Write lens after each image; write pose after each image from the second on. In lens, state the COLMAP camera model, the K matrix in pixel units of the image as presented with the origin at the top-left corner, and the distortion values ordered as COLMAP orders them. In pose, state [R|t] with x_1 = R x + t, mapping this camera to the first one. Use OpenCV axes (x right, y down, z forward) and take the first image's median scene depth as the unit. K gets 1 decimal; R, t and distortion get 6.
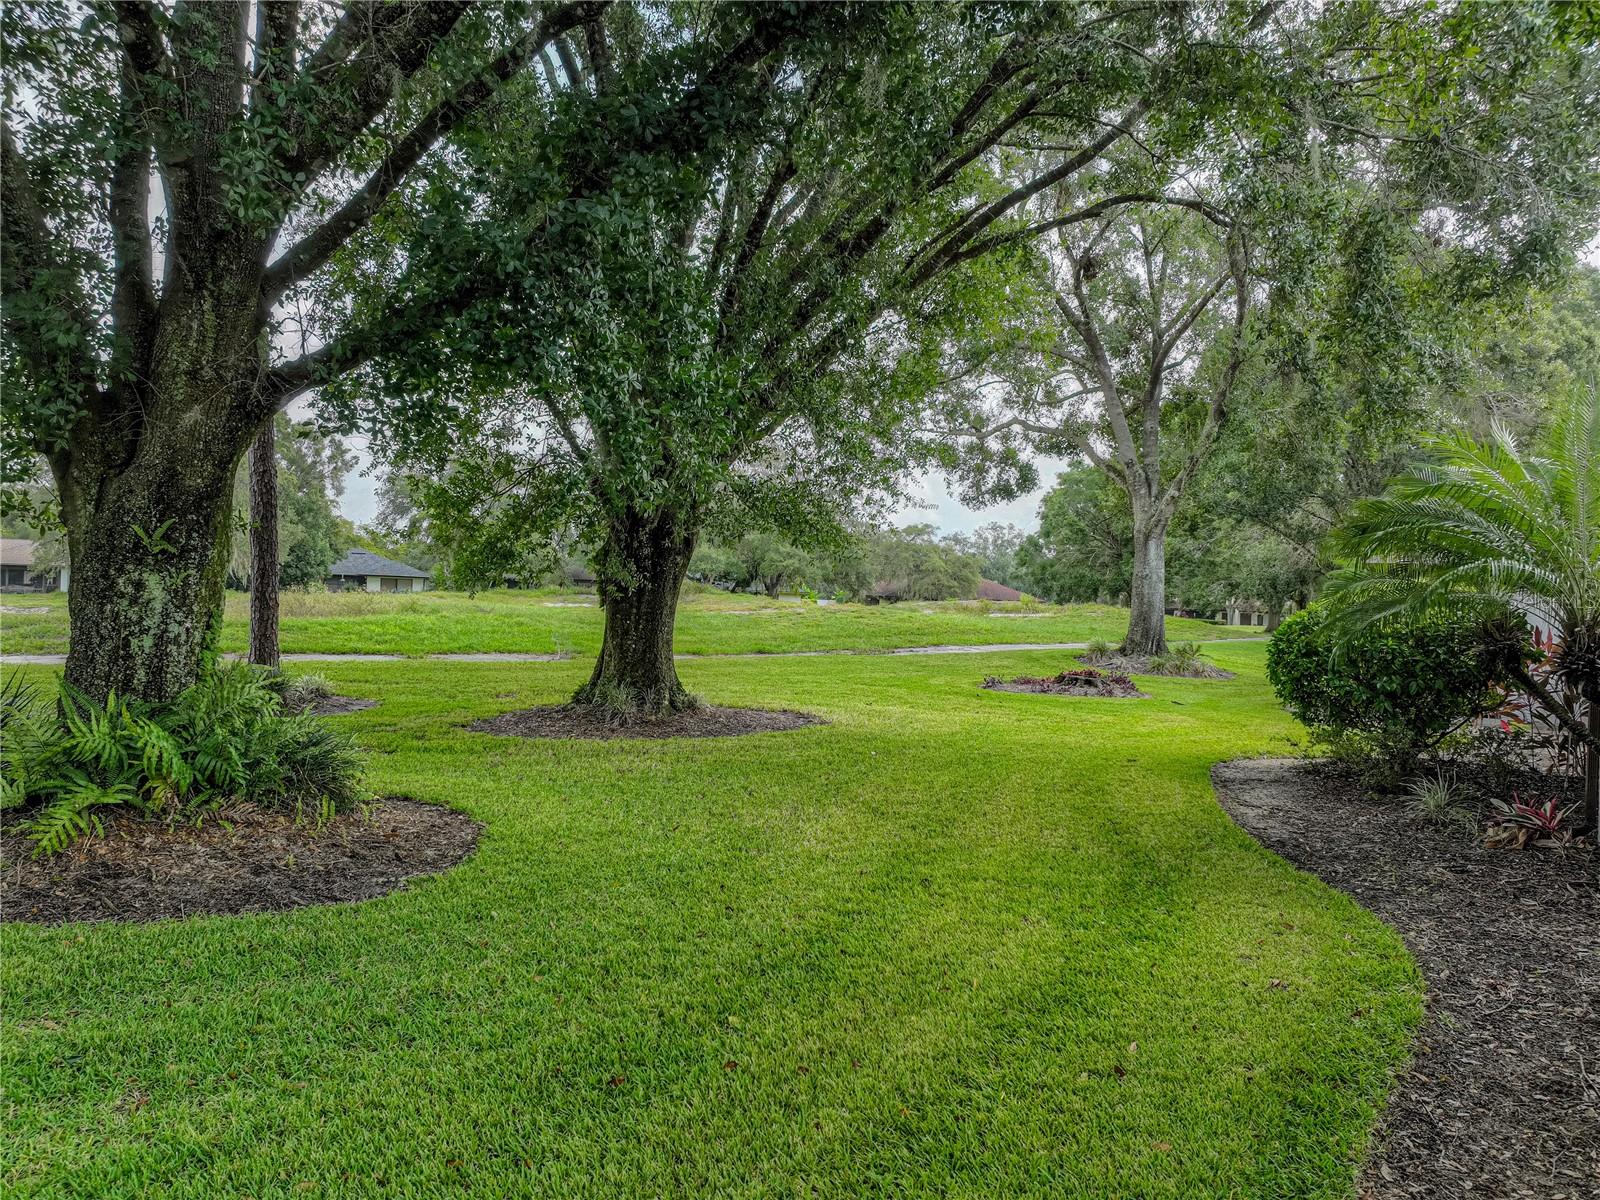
lens RADIAL K [[1124.9, 0, 735.9], [0, 1124.9, 576.6], [0, 0, 1]] dist [0.009653, -0.003907]
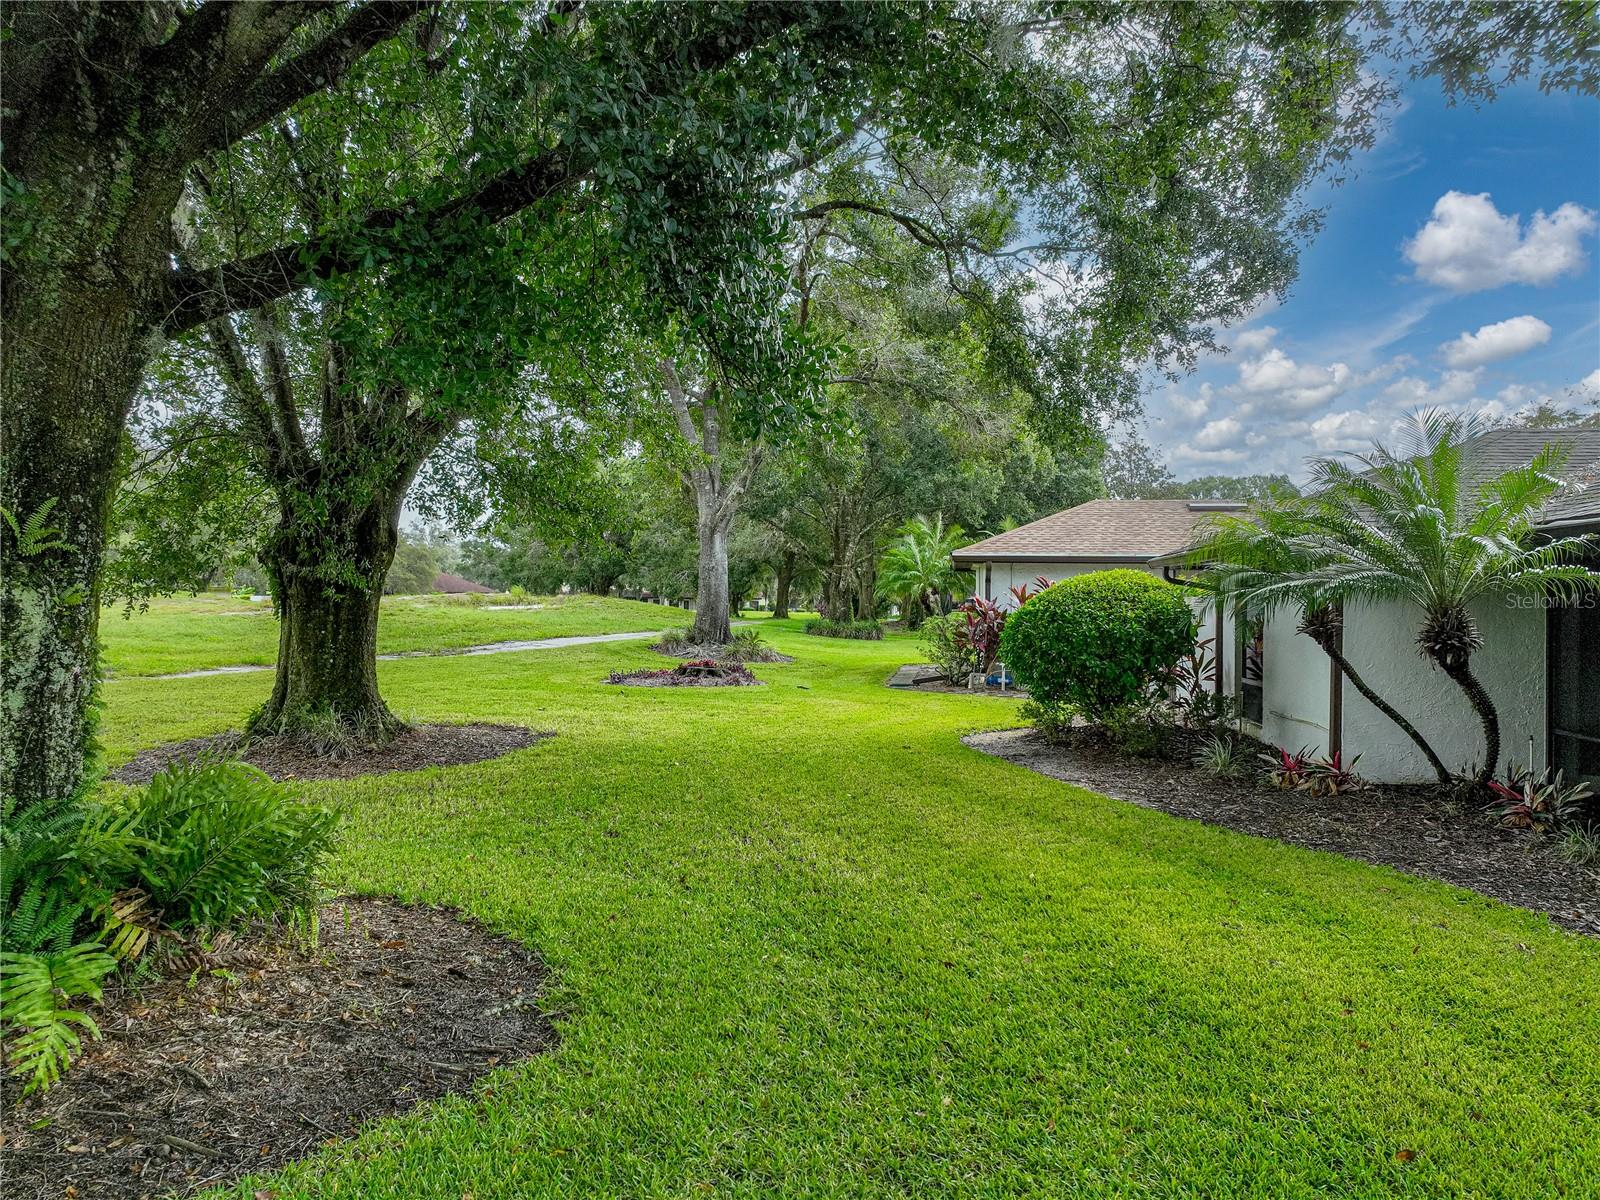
lens RADIAL K [[1124.9, 0, 799.6], [0, 1124.9, 598.2], [0, 0, 1]] dist [0.009653, -0.003907]
pose [[0.870437, -0.023051, 0.491741, -0.440974], [0.010016, 0.999526, 0.029124, -0.011460], [-0.492179, -0.020426, 0.870254, 0.249891]]
